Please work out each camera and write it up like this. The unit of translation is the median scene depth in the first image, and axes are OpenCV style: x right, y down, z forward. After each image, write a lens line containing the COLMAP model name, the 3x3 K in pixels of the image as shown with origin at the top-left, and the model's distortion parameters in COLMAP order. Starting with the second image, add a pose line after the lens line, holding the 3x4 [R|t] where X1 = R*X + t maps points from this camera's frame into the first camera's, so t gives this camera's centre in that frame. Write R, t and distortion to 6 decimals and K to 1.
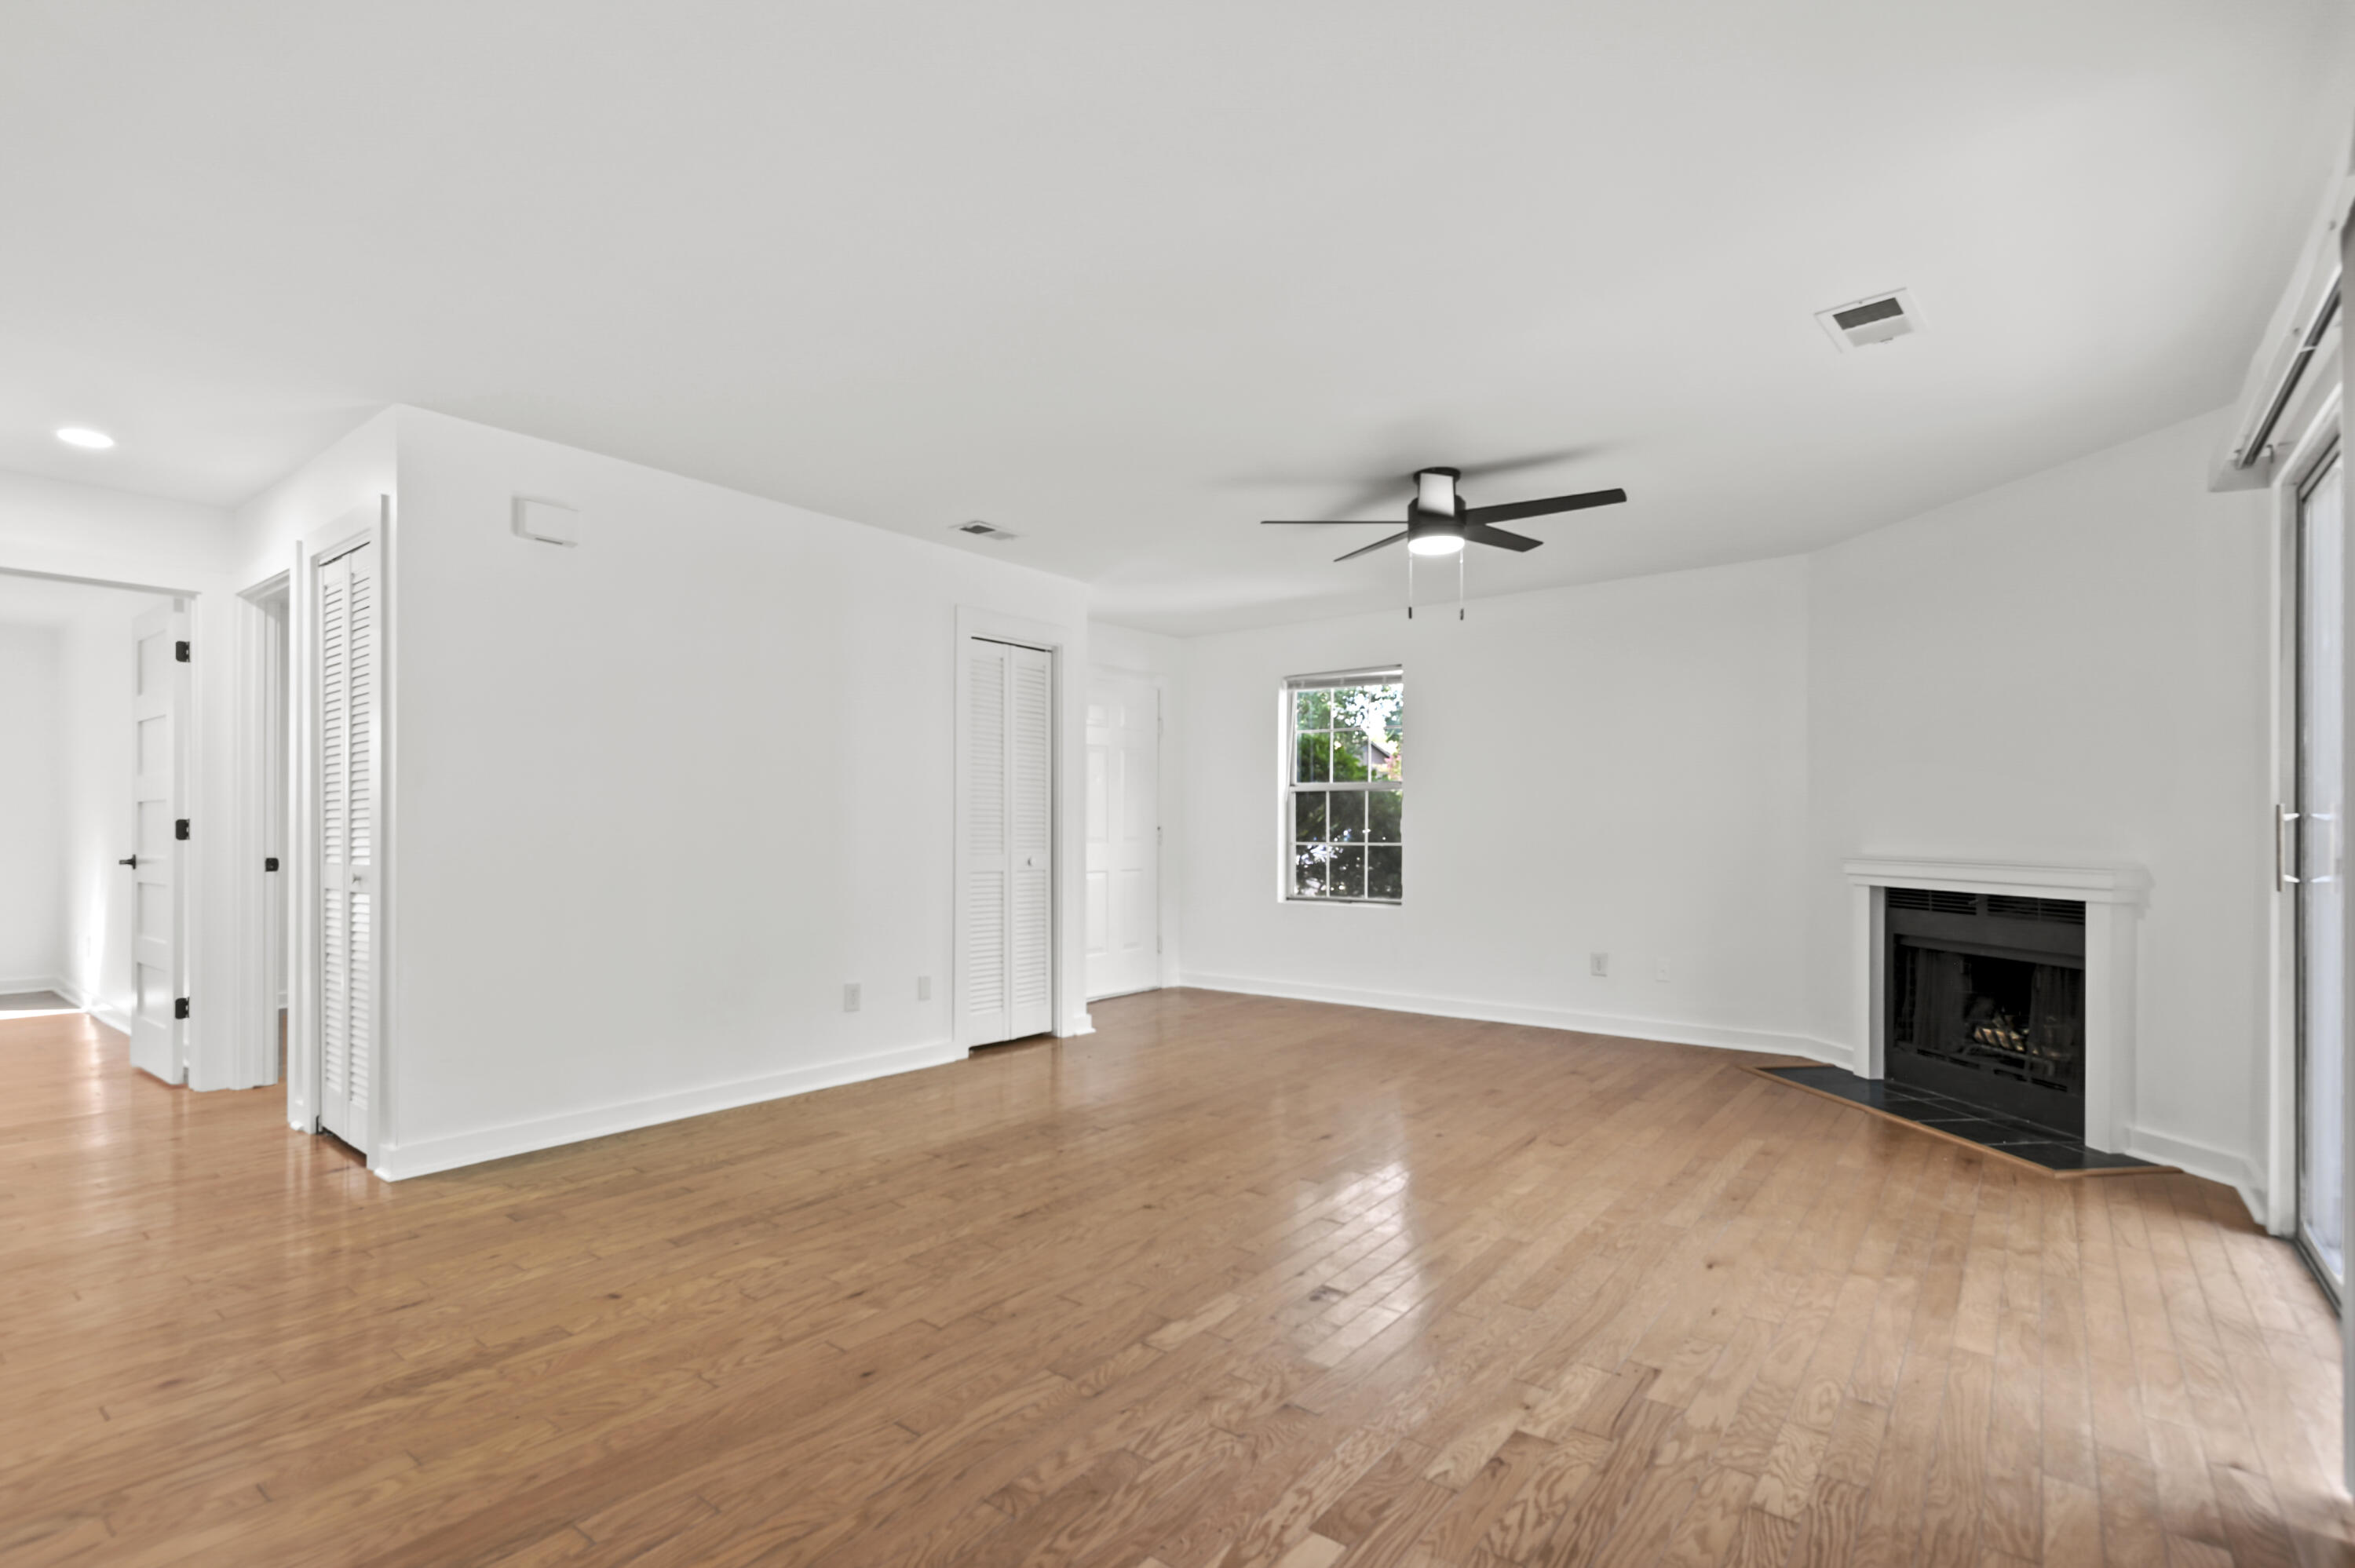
lens RADIAL K [[1113.6, 0, 1169.9], [0, 1113.6, 795.8], [0, 0, 1]] dist [0.017576, -0.000032]
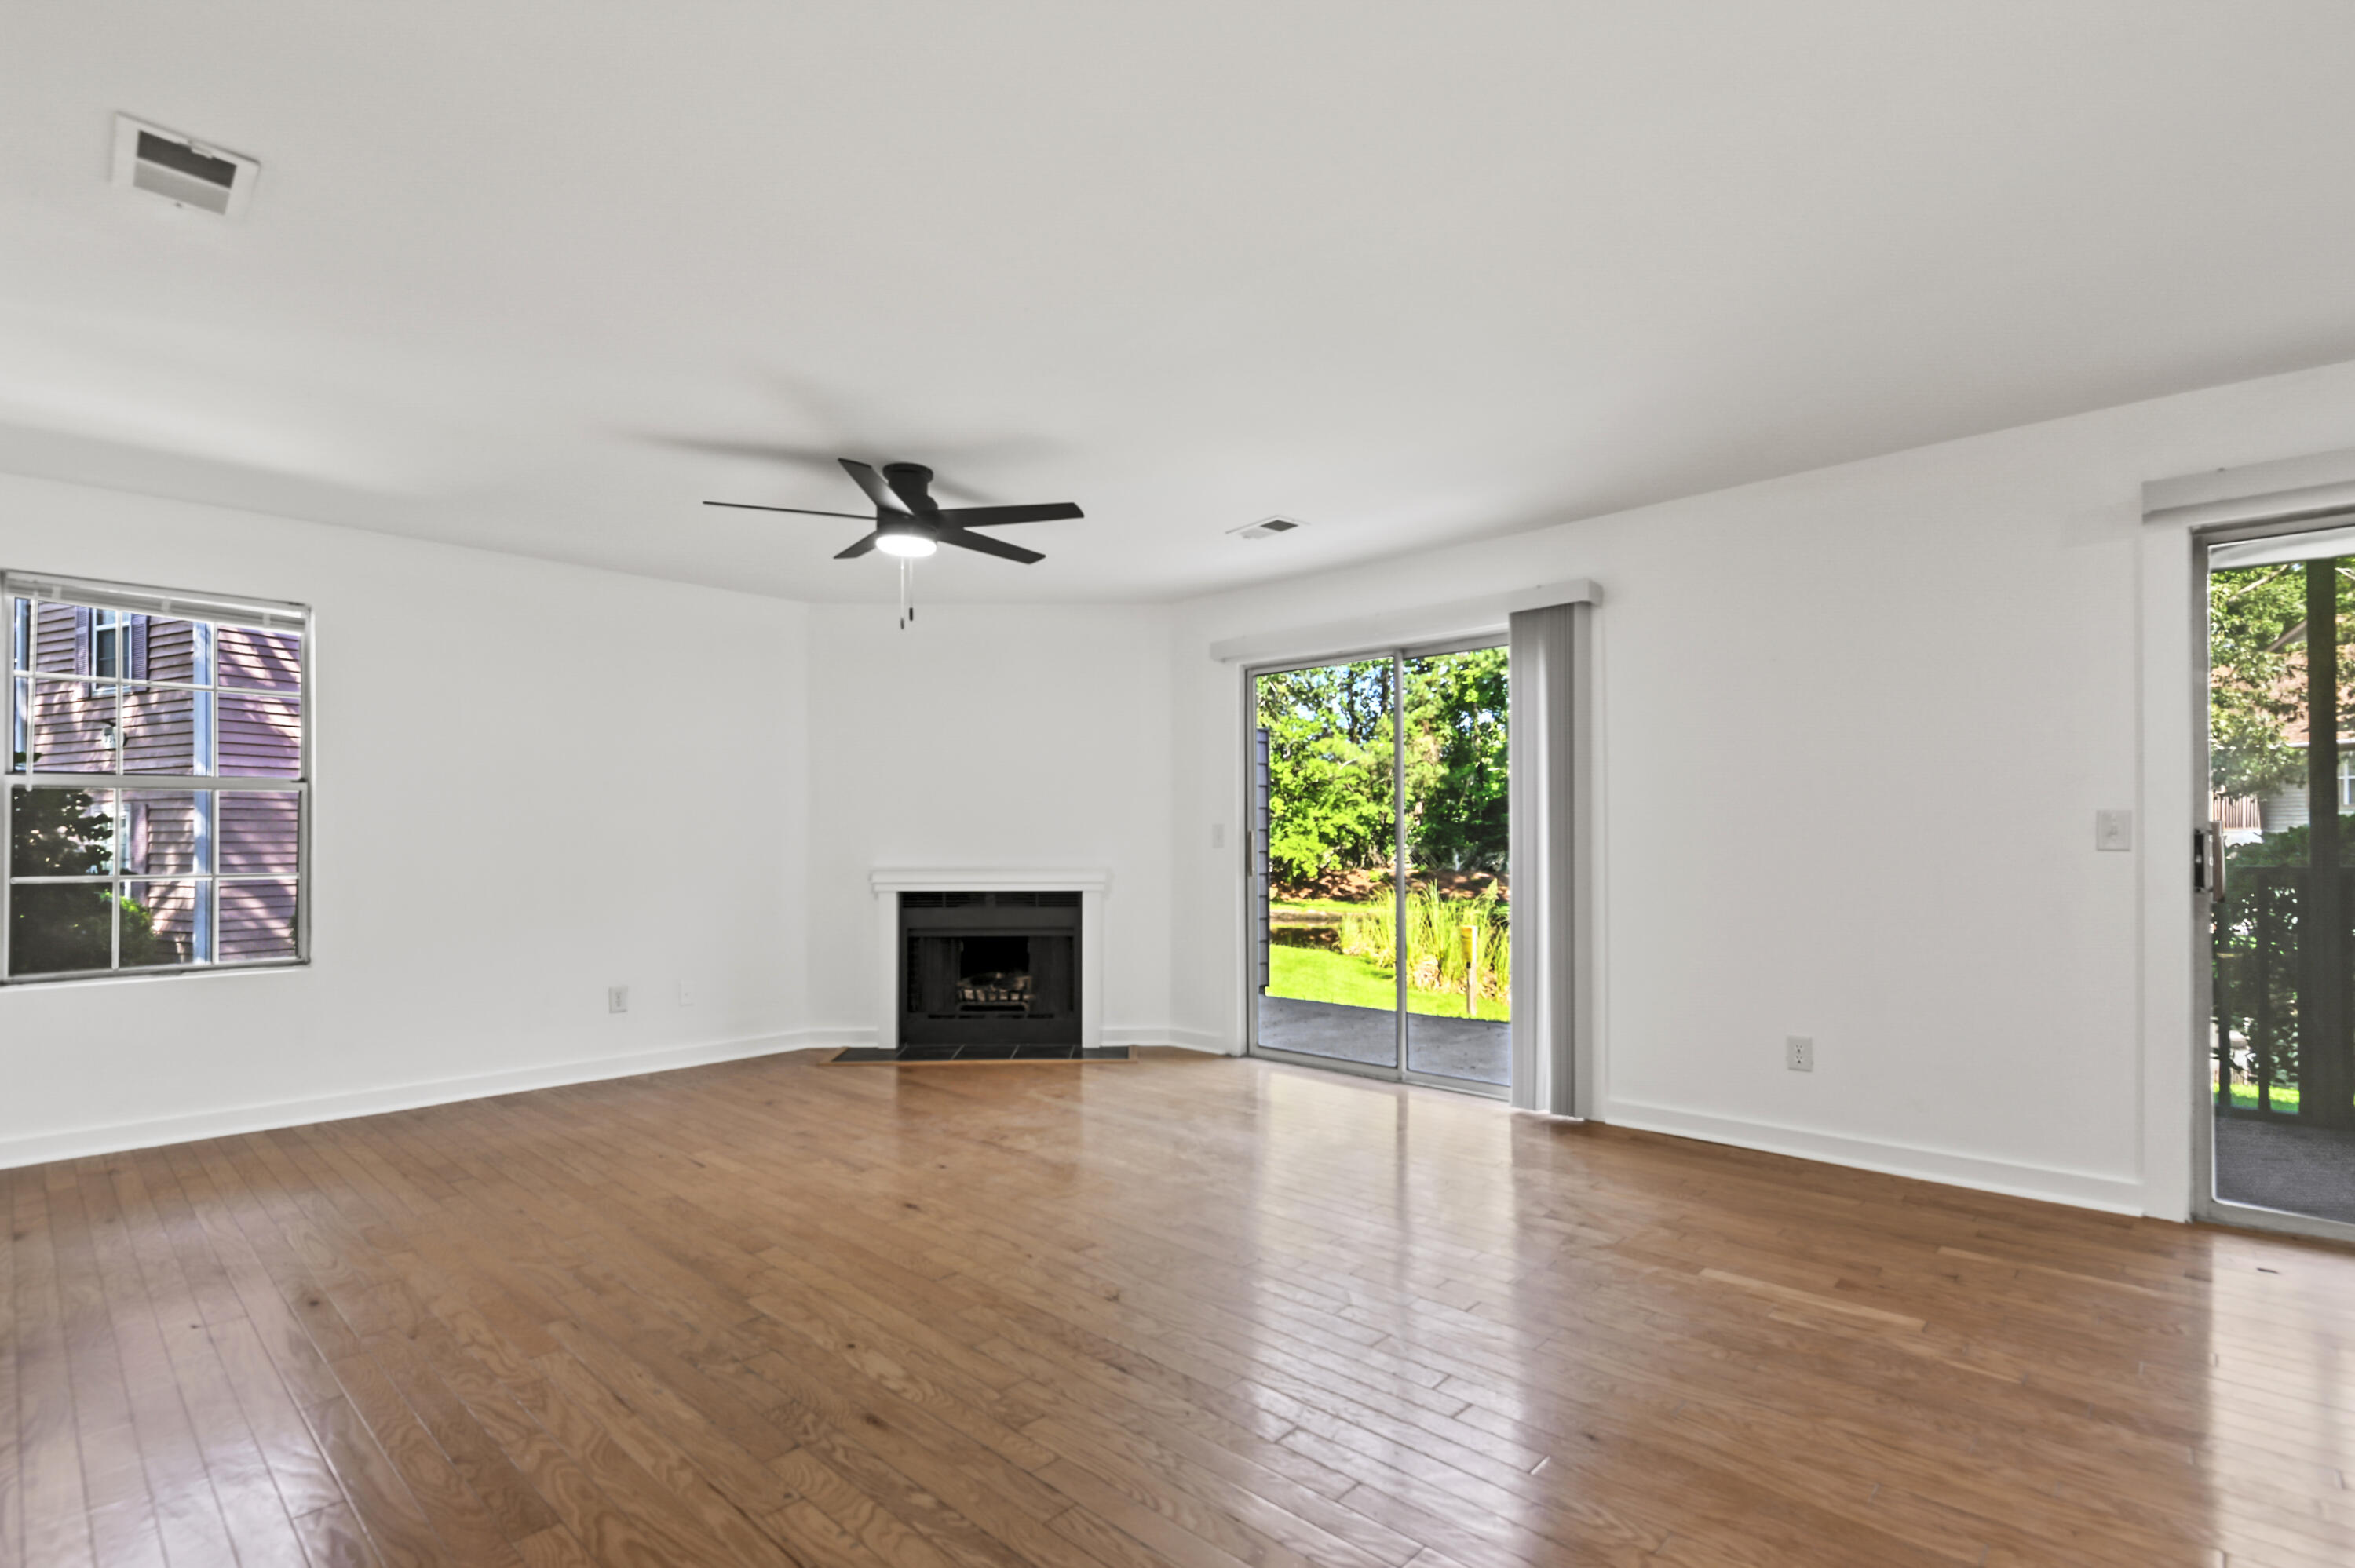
lens RADIAL K [[1102.1, 0, 1166.2], [0, 1102.1, 838.1], [0, 0, 1]] dist [0.031990, -0.019076]
pose [[0.096631, -0.000361, 0.995320, -0.668692], [-0.024626, 0.999693, 0.002753, 0.011112], [-0.995016, -0.024777, 0.096592, 0.692981]]
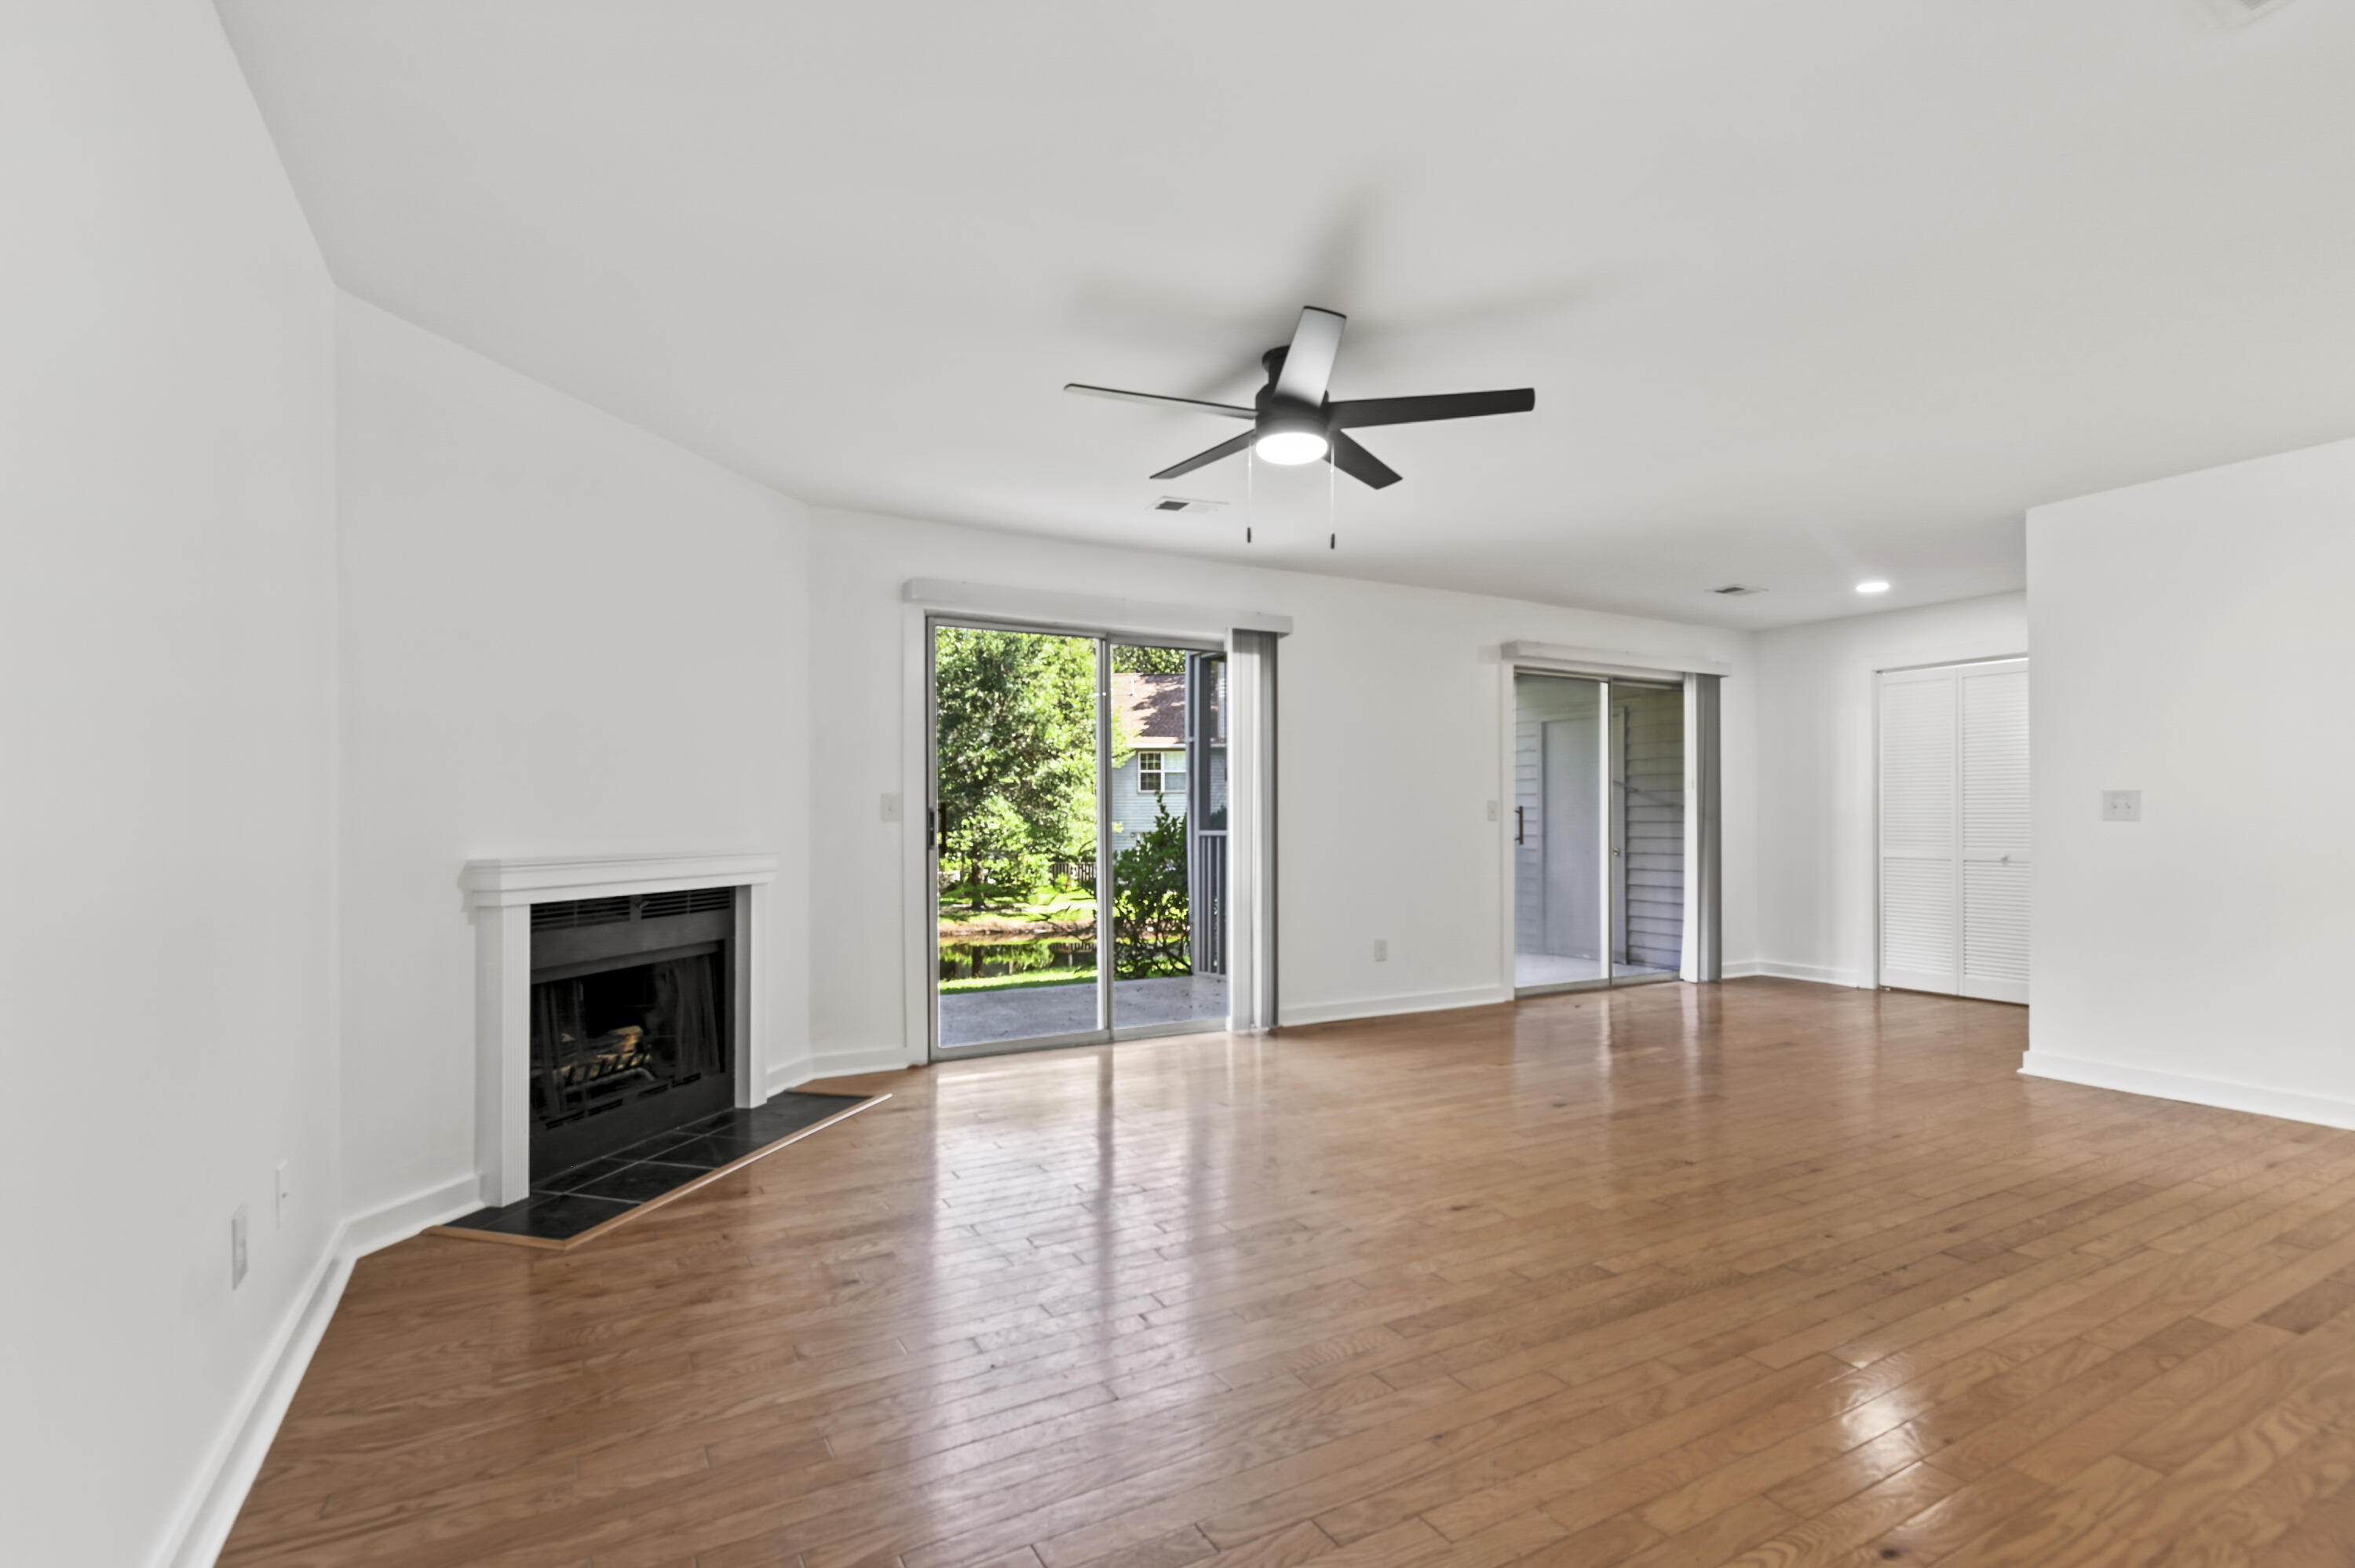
lens RADIAL K [[1113.6, 0, 1169.9], [0, 1113.6, 795.8], [0, 0, 1]] dist [0.017576, -0.000032]
pose [[-0.925144, 0.005315, 0.379579, 0.025407], [-0.012680, 0.998911, -0.044891, 0.048760], [-0.379404, -0.046343, -0.924070, 1.743171]]
